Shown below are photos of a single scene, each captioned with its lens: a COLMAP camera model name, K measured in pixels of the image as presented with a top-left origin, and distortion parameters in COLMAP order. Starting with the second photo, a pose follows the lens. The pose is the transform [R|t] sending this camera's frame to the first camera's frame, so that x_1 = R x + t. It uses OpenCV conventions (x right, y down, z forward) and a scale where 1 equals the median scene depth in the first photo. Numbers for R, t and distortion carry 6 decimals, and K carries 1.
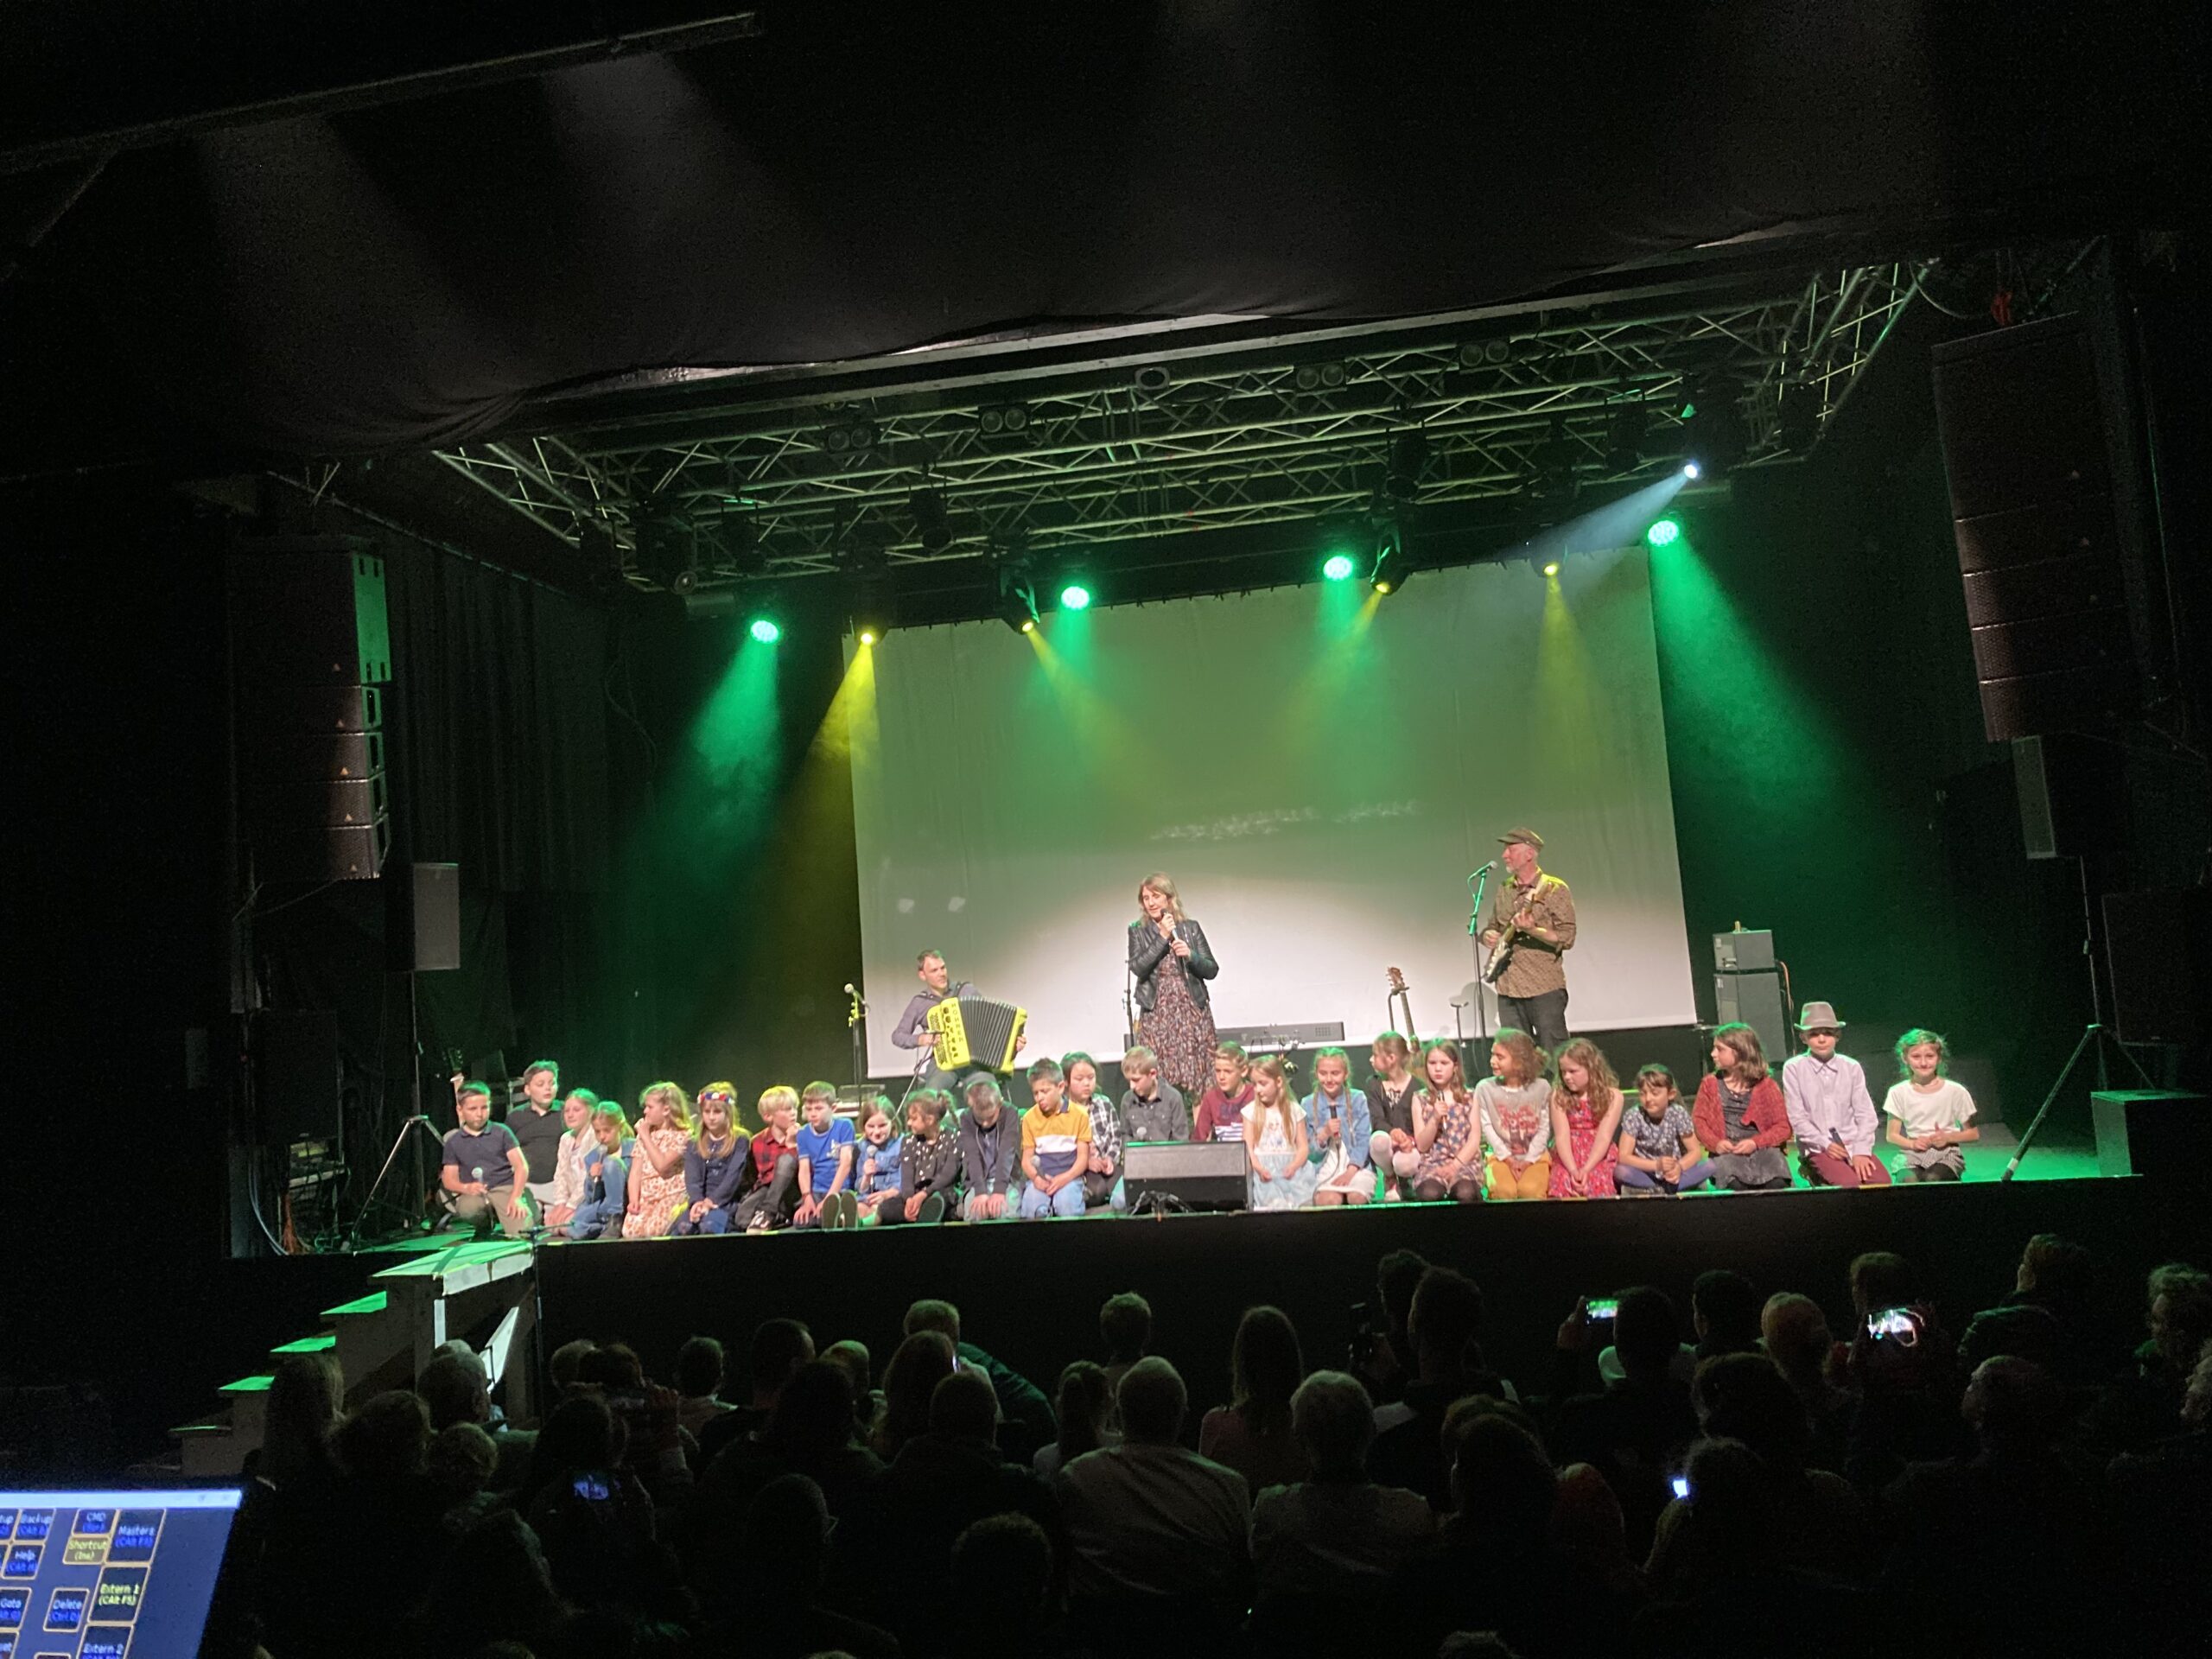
lens RADIAL K [[1829.0, 0, 1079.4], [0, 1829.0, 812.5], [0, 0, 1]] dist [0.029606, -0.033471]
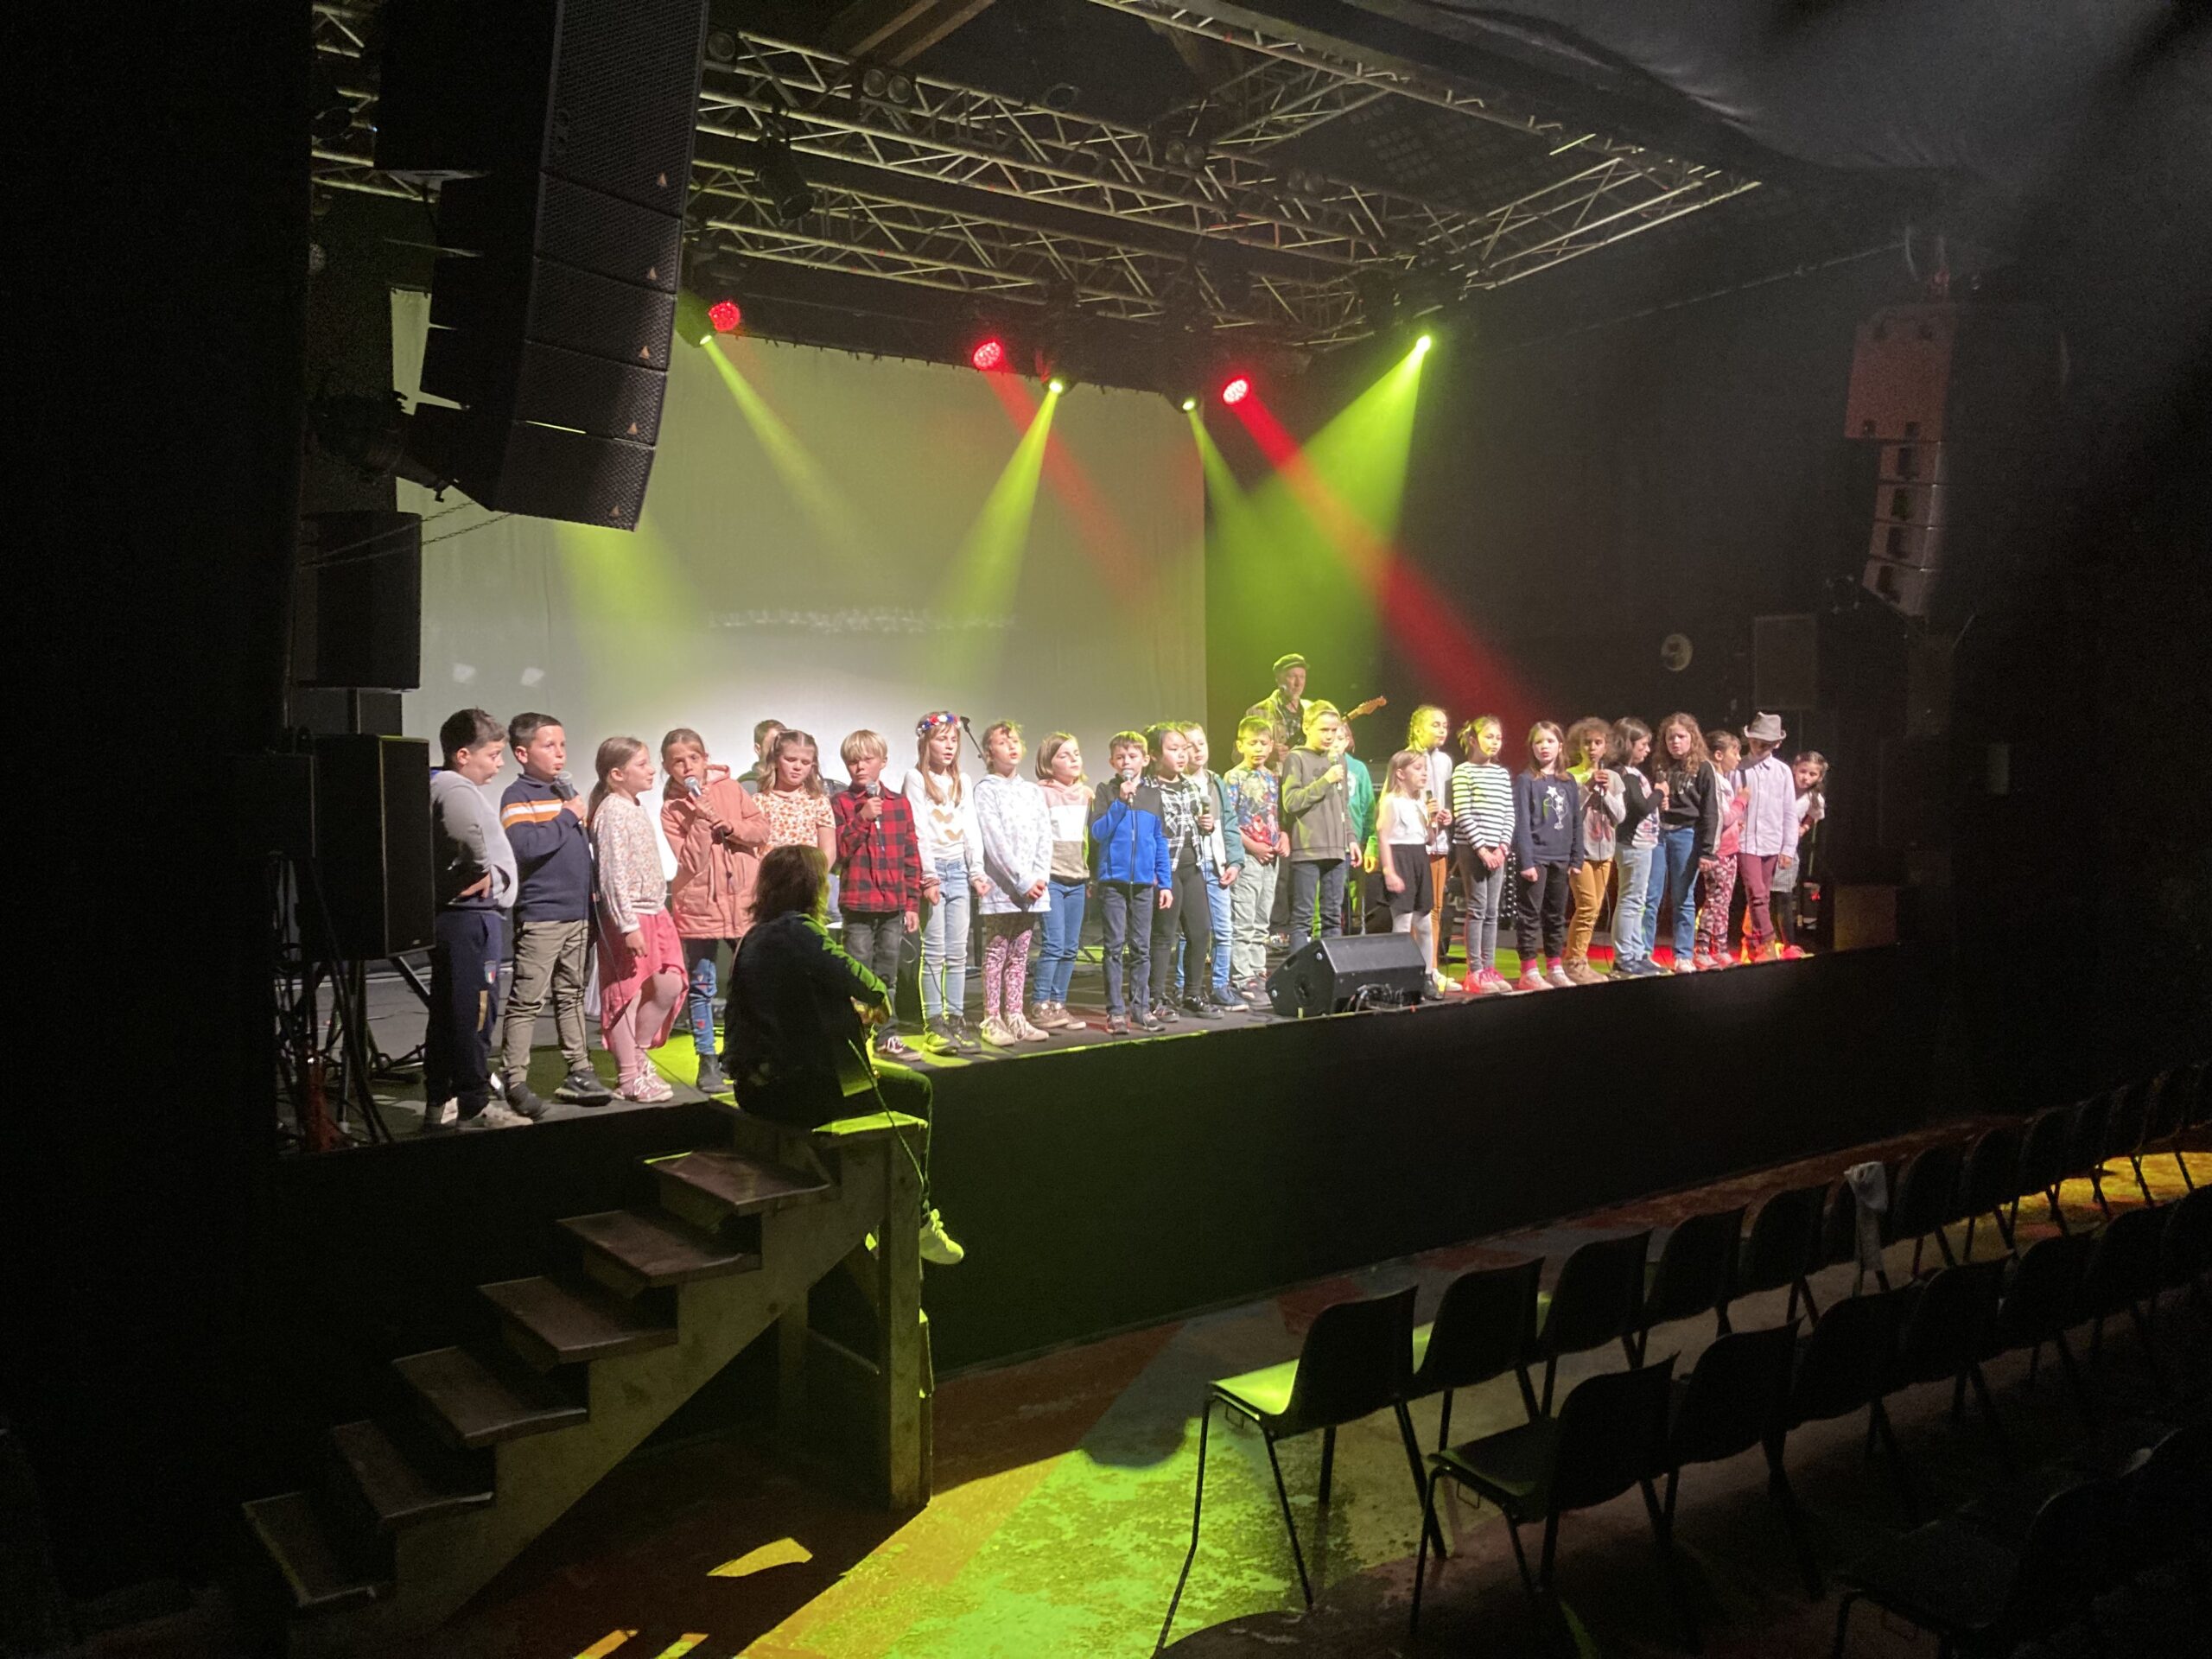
lens RADIAL K [[1829.0, 0, 1080.4], [0, 1829.0, 823.7], [0, 0, 1]] dist [0.029606, -0.033471]
pose [[0.674802, 0.034447, 0.737195, -0.582363], [-0.088711, 0.995453, 0.034688, 0.078199], [-0.732648, -0.088805, 0.674790, 0.358961]]
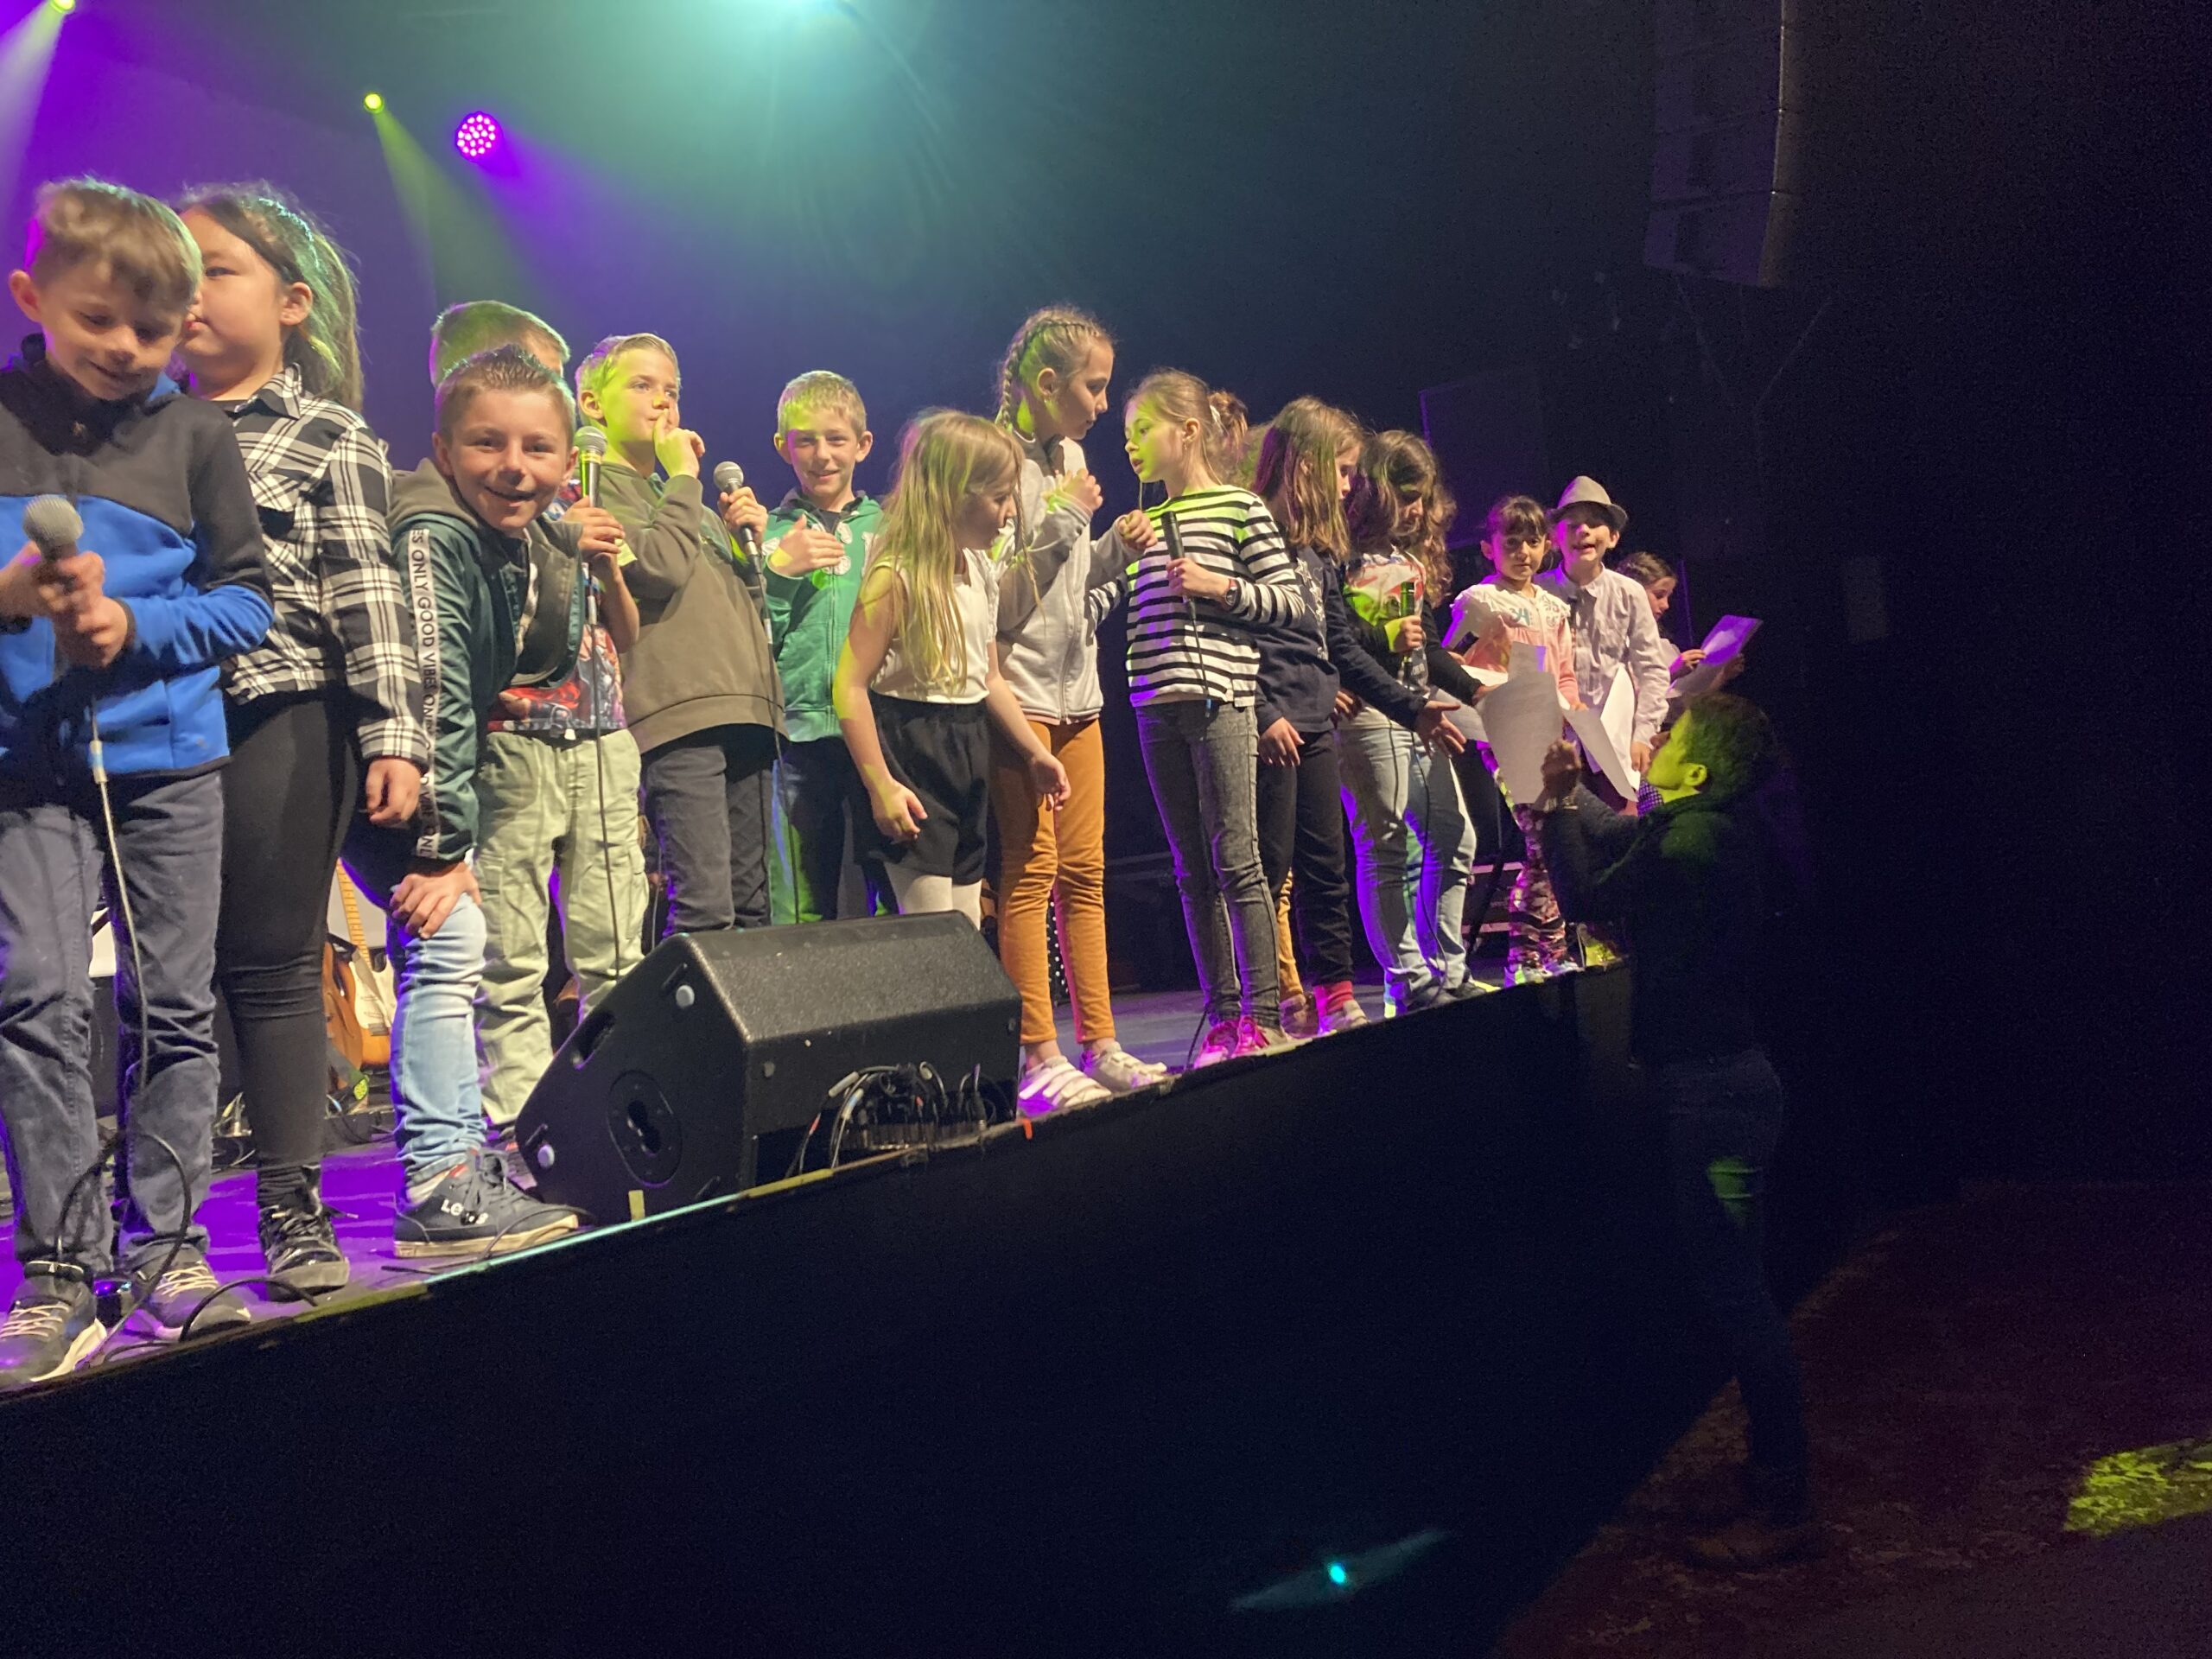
lens RADIAL K [[1829.0, 0, 1113.8], [0, 1829.0, 826.1], [0, 0, 1]] dist [0.029606, -0.033471]
pose [[0.376065, 0.068833, 0.924033, -0.157883], [0.007671, 0.996972, -0.077388, 0.144871], [-0.926561, 0.036191, 0.374398, 0.650069]]
